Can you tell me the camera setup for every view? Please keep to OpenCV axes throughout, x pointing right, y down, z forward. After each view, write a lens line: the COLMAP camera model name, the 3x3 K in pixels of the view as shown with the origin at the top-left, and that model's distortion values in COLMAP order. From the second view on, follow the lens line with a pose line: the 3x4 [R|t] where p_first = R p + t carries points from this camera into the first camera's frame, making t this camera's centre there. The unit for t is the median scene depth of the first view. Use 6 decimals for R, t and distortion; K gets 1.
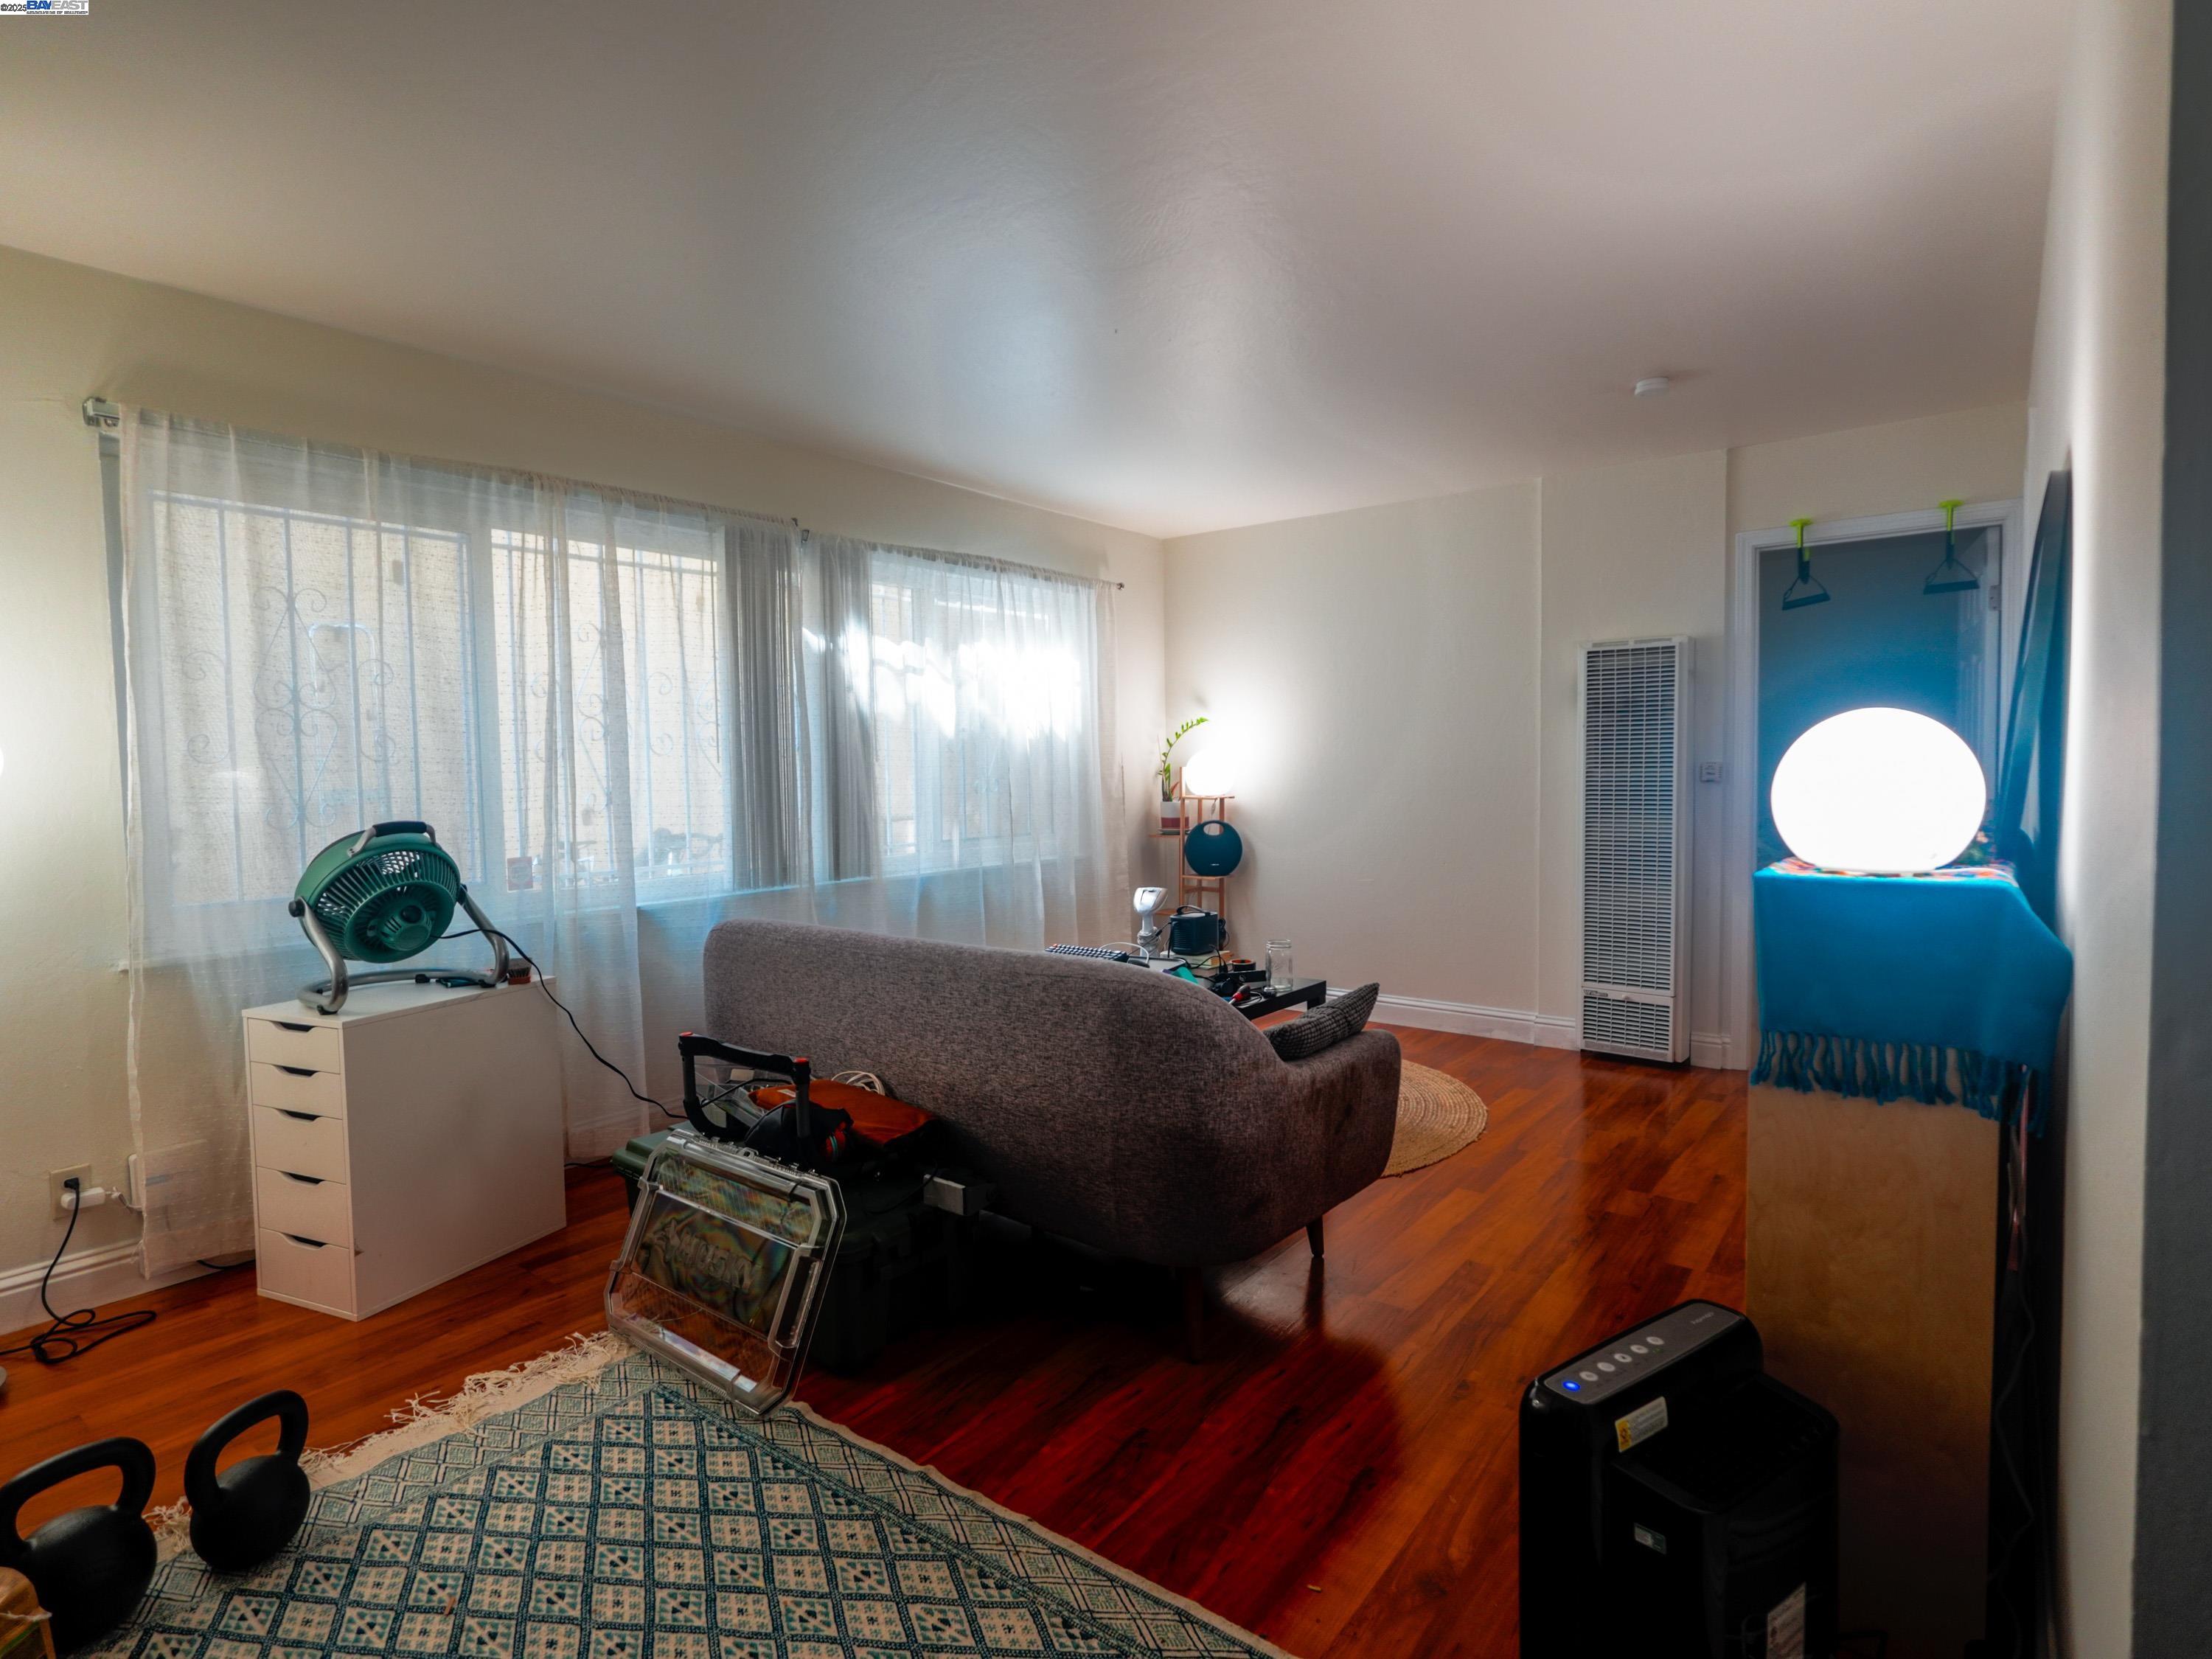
lens RADIAL K [[1136.5, 0, 1088.3], [0, 1136.5, 827.4], [0, 0, 1]] dist [-0.003651, 0.001021]
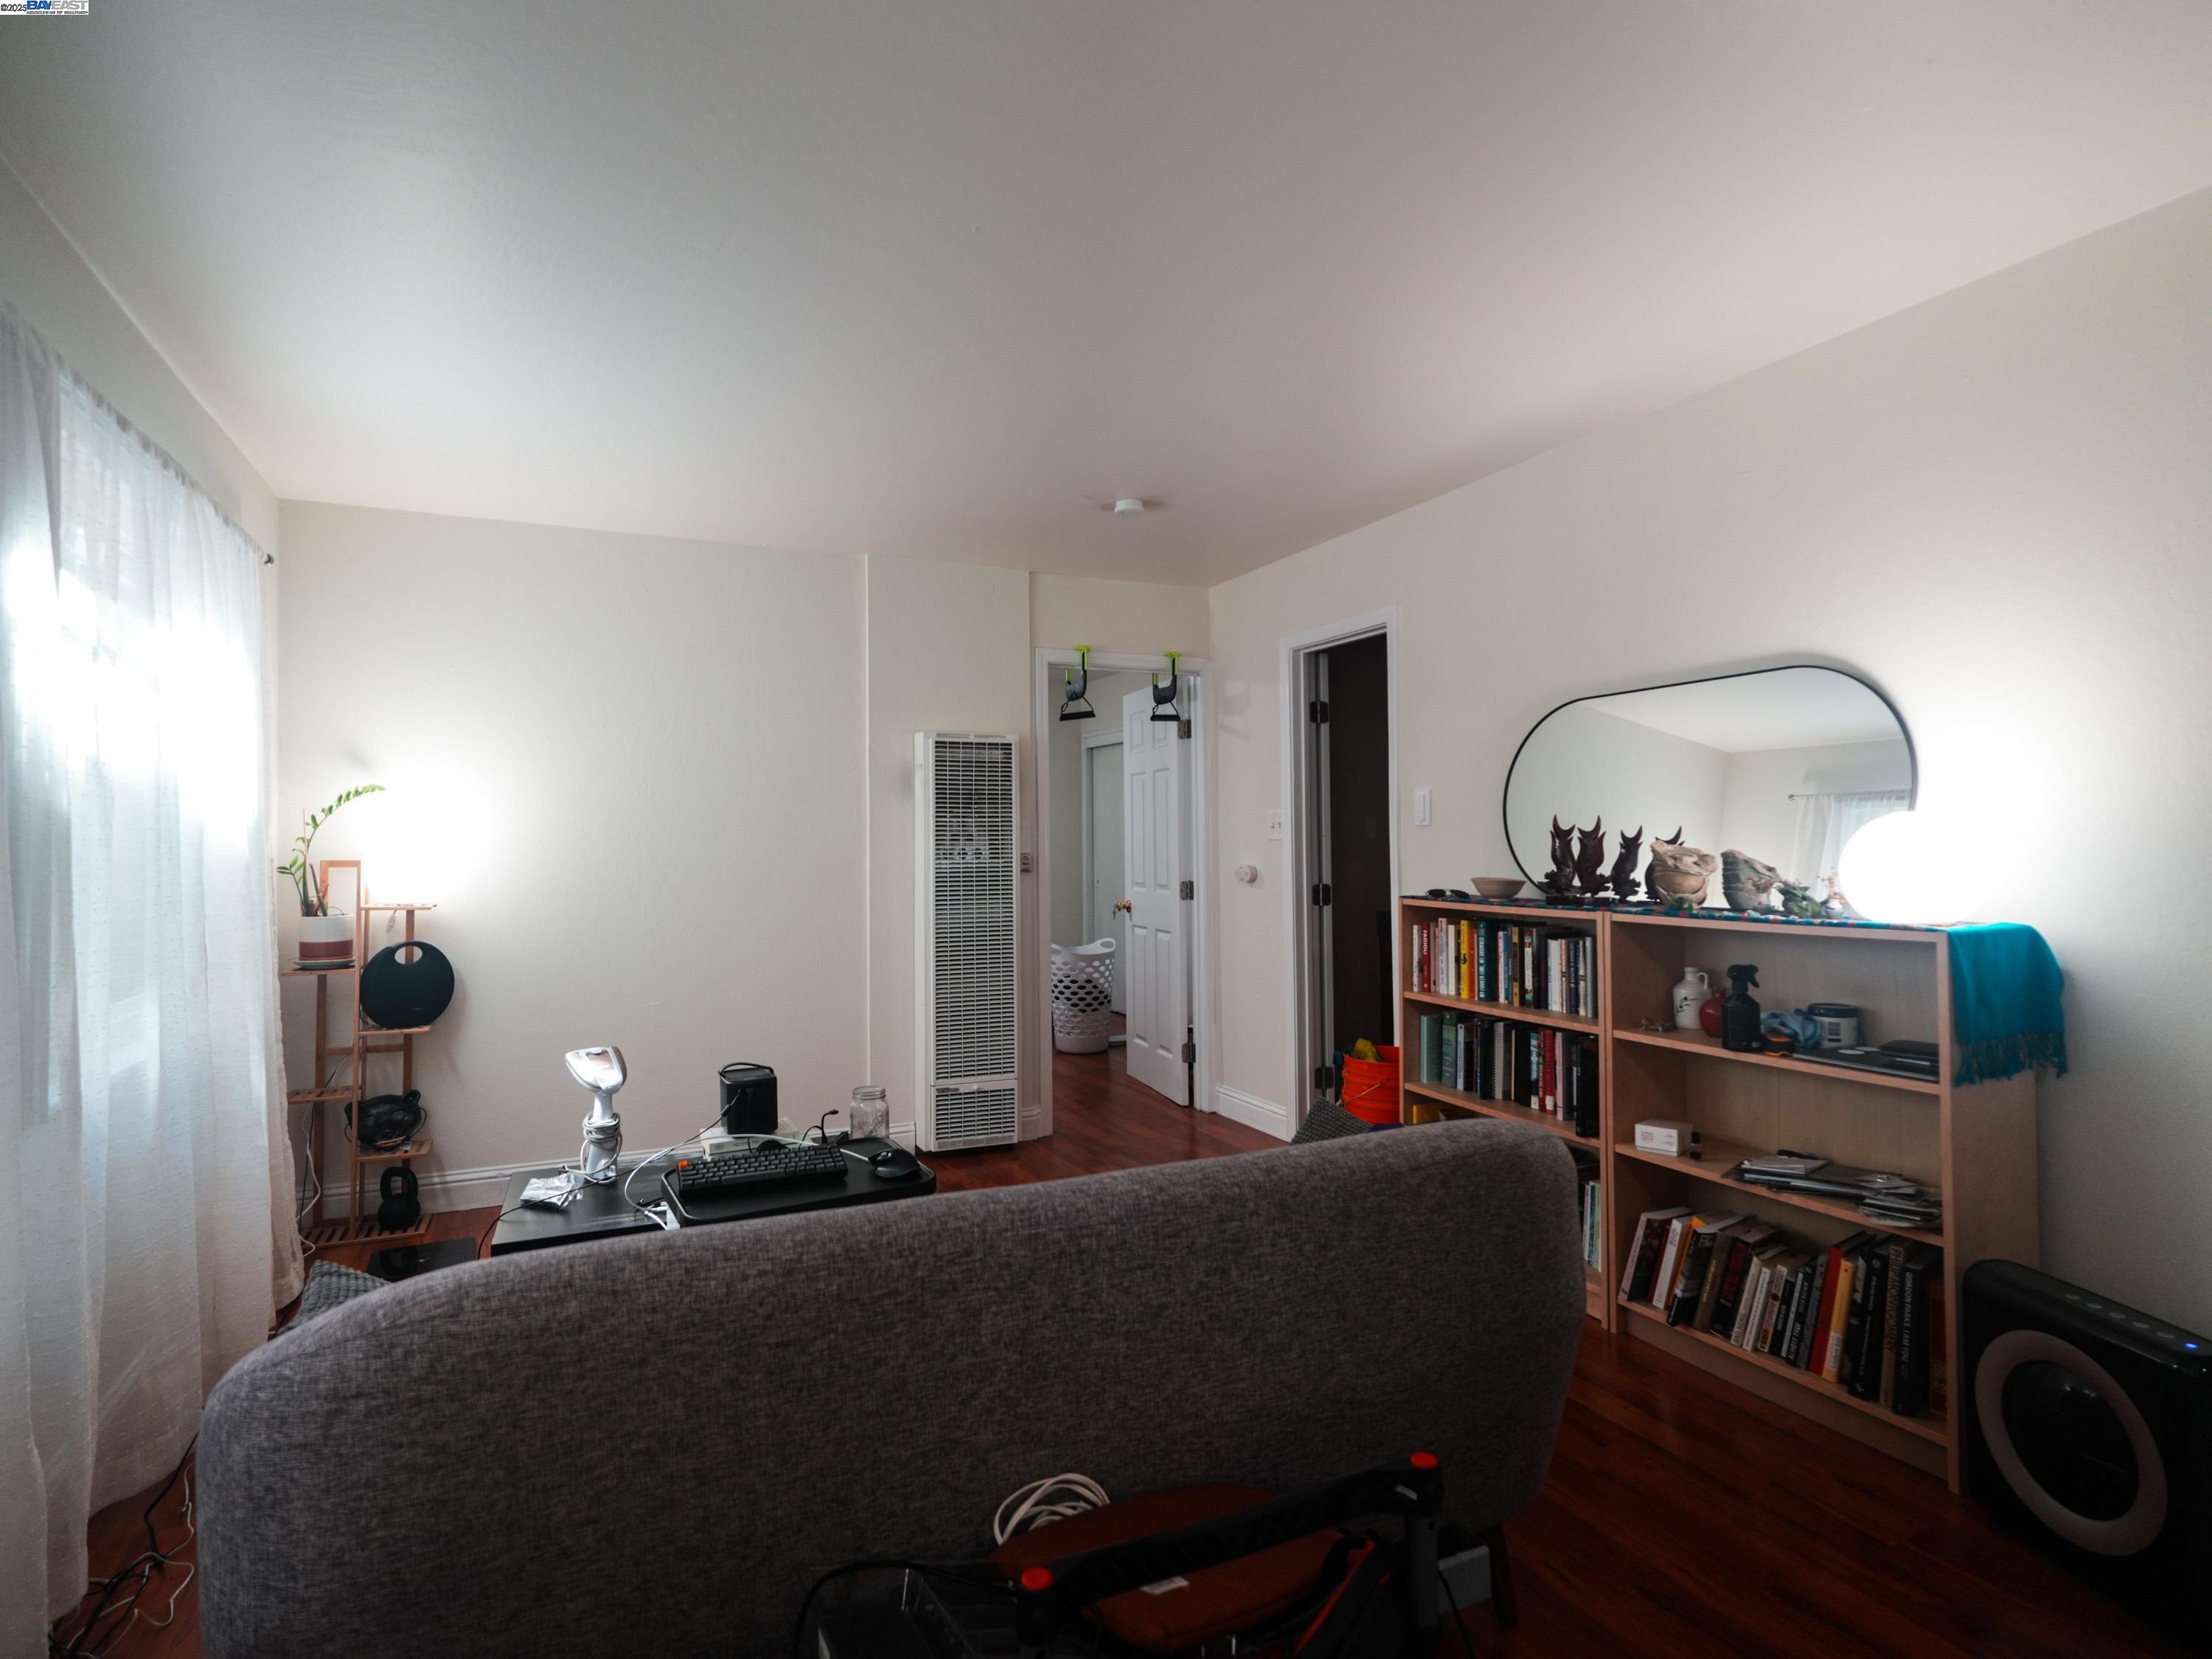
lens RADIAL K [[1136.5, 0, 1092.9], [0, 1136.5, 820.6], [0, 0, 1]] dist [-0.003651, 0.001021]
pose [[0.454576, 0.026189, 0.890323, -0.375095], [0.052185, 0.997068, -0.055973, -0.023577], [-0.889178, 0.071906, 0.451876, 0.438481]]
